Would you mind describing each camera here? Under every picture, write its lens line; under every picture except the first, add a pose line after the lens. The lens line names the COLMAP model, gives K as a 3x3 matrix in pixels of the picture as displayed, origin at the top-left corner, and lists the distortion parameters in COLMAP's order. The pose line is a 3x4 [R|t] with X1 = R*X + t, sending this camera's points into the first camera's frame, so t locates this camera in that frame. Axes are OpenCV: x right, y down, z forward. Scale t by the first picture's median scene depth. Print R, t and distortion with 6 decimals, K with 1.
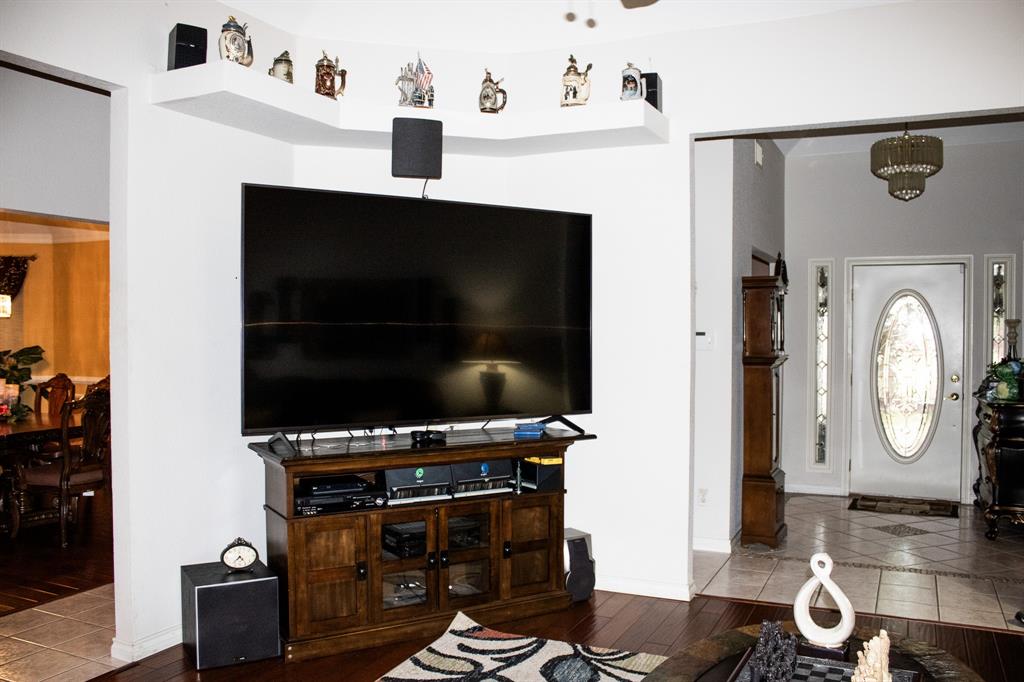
lens RADIAL K [[879.7, 0, 529.5], [0, 879.7, 341.6], [0, 0, 1]] dist [-0.158071, 0.136162]
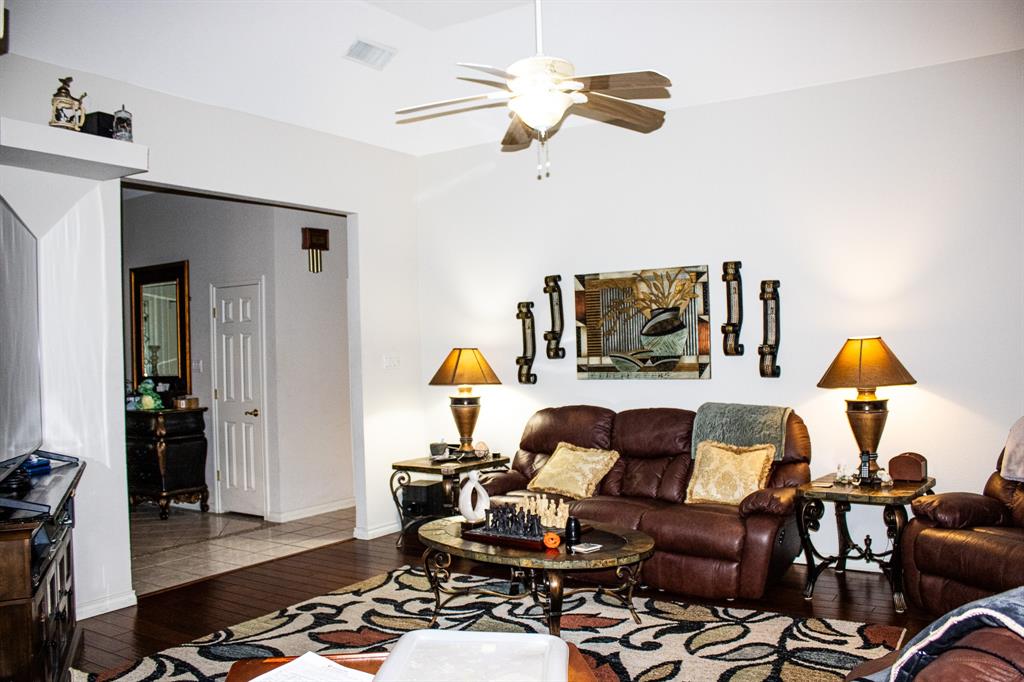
lens RADIAL K [[879.7, 0, 529.5], [0, 879.7, 341.6], [0, 0, 1]] dist [-0.158071, 0.136162]
pose [[0.130475, -0.002326, 0.991449, -0.953776], [0.044236, 0.999015, -0.003477, -0.005018], [-0.990464, 0.044311, 0.130450, 0.421418]]
